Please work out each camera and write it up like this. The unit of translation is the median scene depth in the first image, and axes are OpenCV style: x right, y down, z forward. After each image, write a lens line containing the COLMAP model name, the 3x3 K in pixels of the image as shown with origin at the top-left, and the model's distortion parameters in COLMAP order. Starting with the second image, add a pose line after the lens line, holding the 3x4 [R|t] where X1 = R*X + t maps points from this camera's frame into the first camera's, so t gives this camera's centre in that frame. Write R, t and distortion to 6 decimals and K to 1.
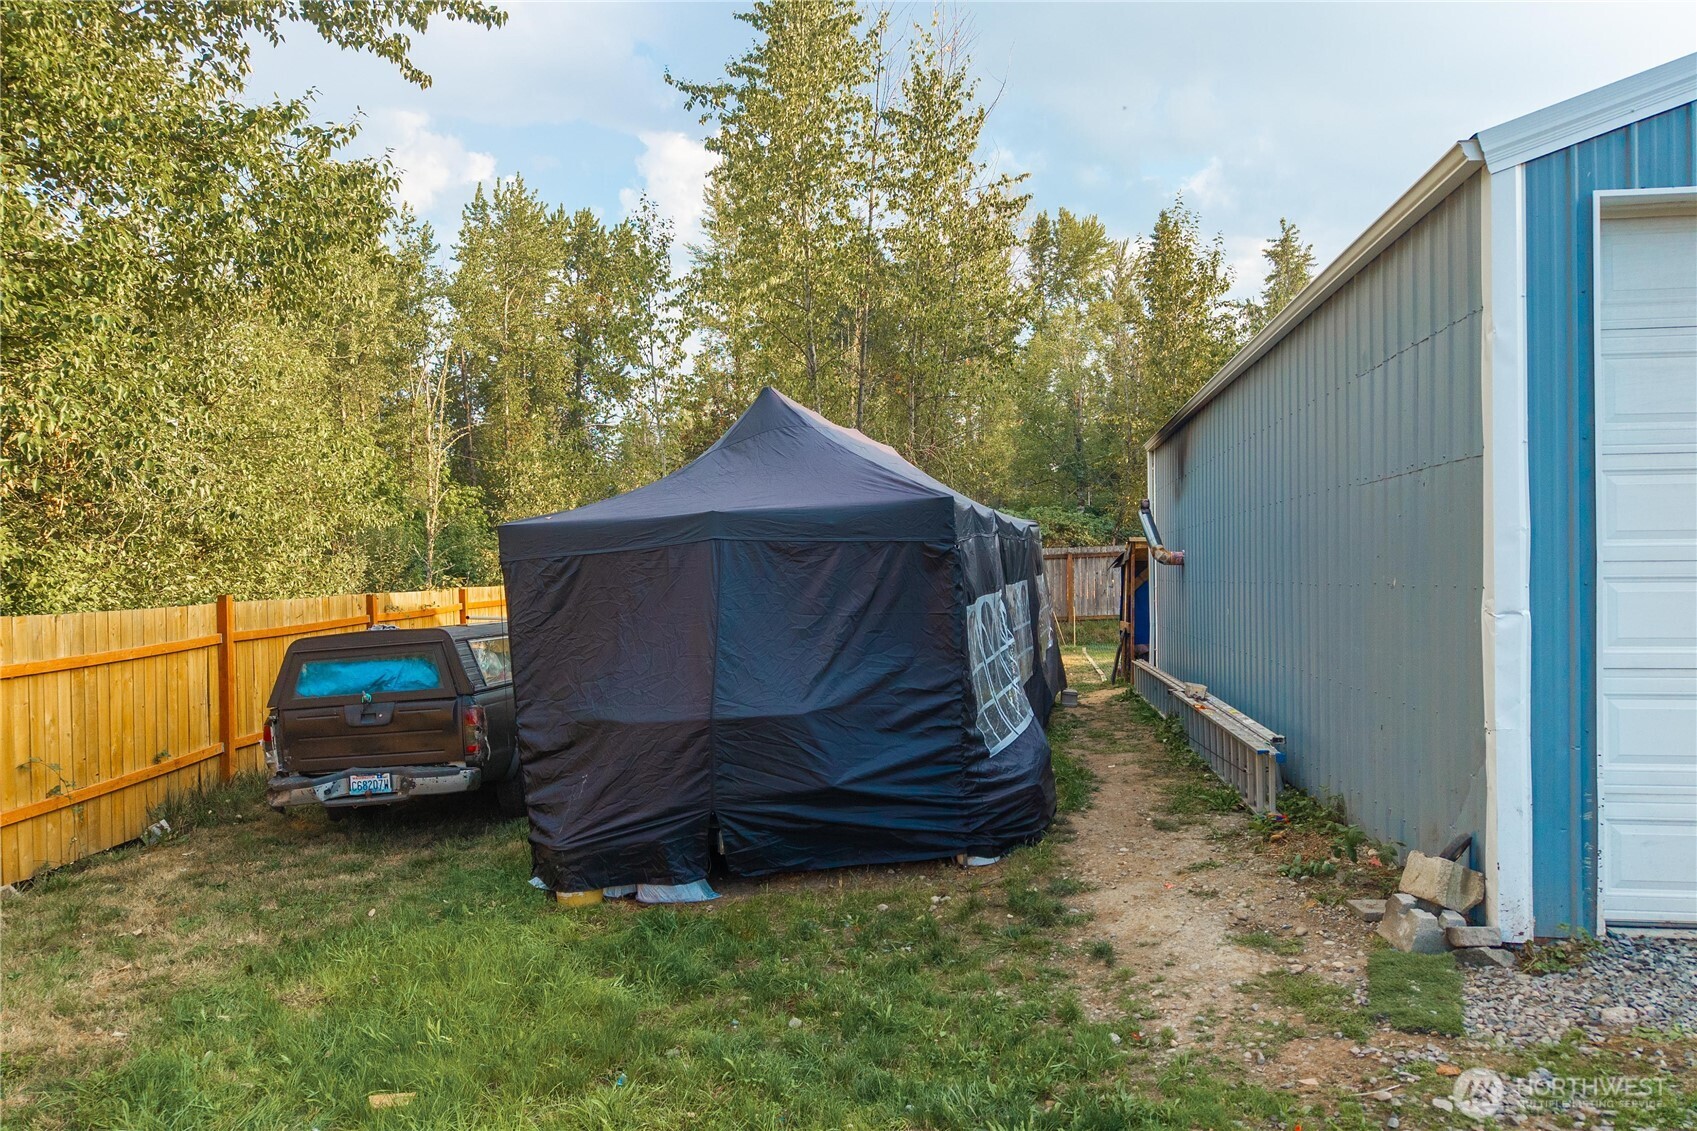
lens RADIAL K [[1124.8, 0, 855.0], [0, 1124.8, 552.1], [0, 0, 1]] dist [0.006823, -0.012066]
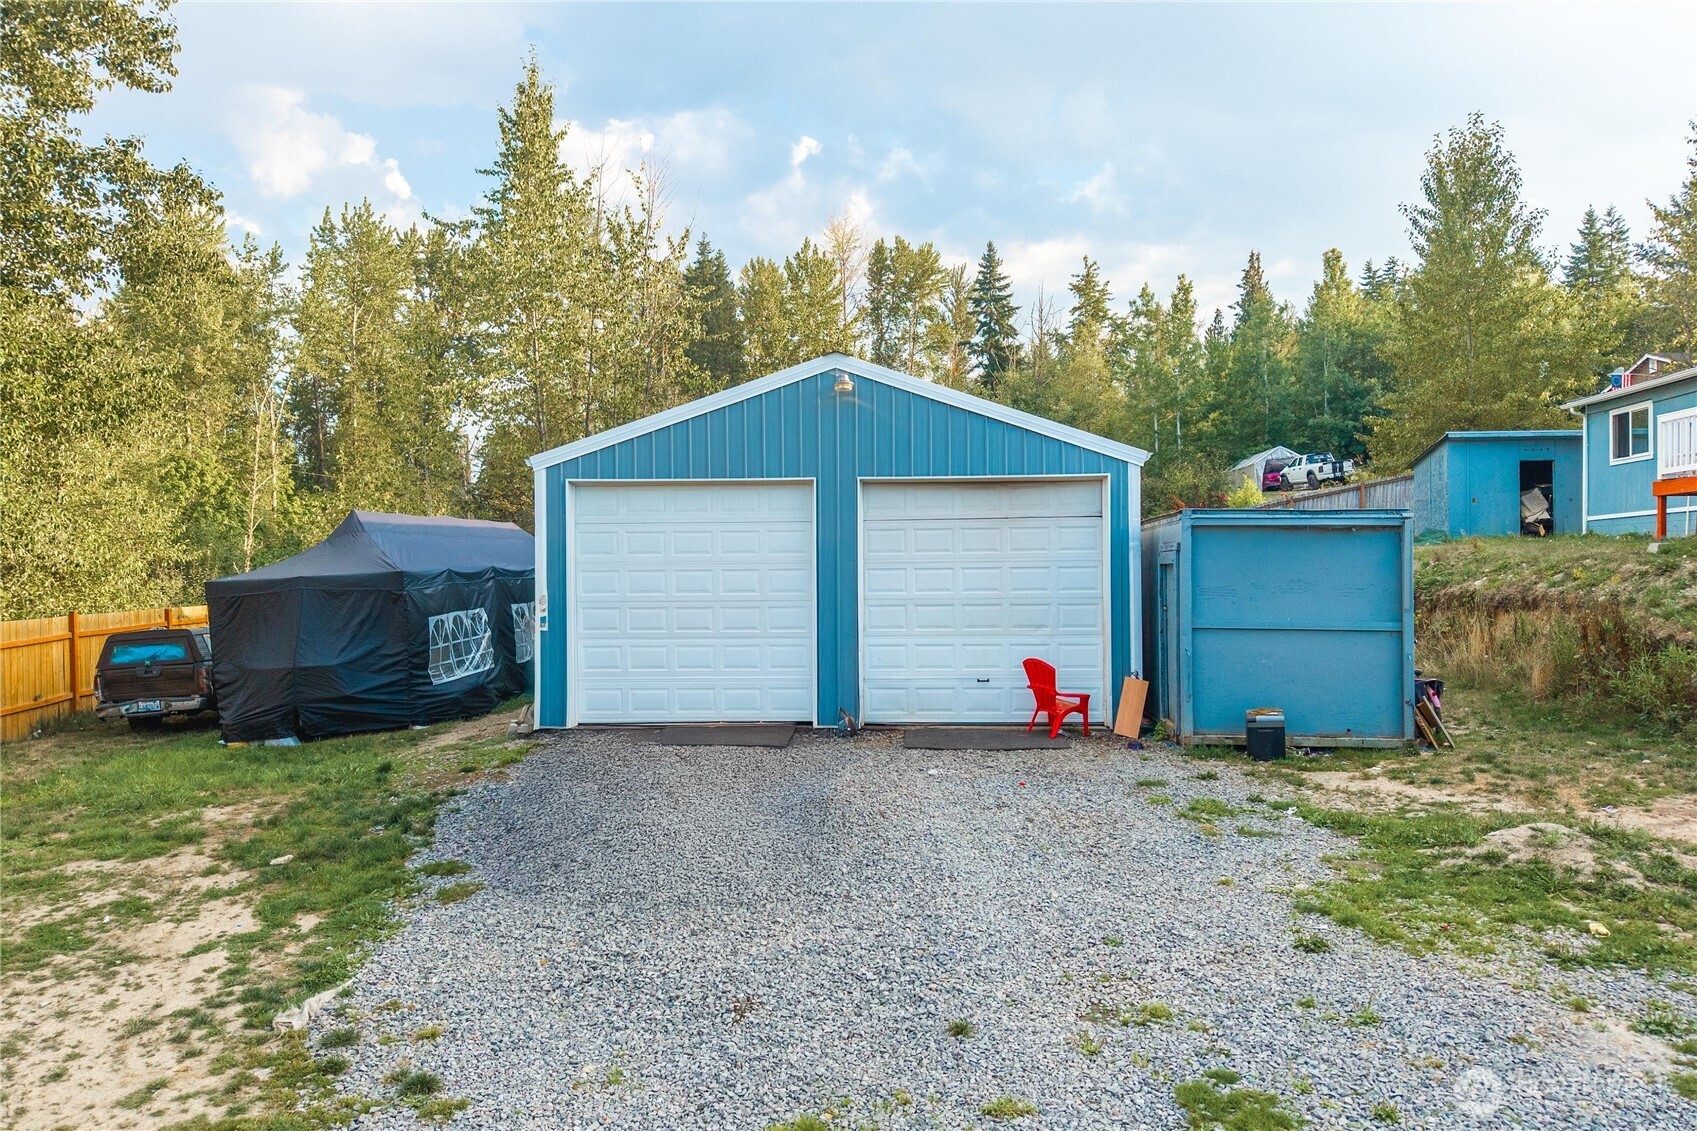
lens RADIAL K [[1124.8, 0, 855.6], [0, 1124.8, 559.9], [0, 0, 1]] dist [0.006823, -0.012066]
pose [[0.995187, 0.000787, 0.097992, 0.401750], [-0.001528, 0.999971, 0.007486, -0.046782], [-0.097983, -0.007599, 0.995159, -0.719873]]
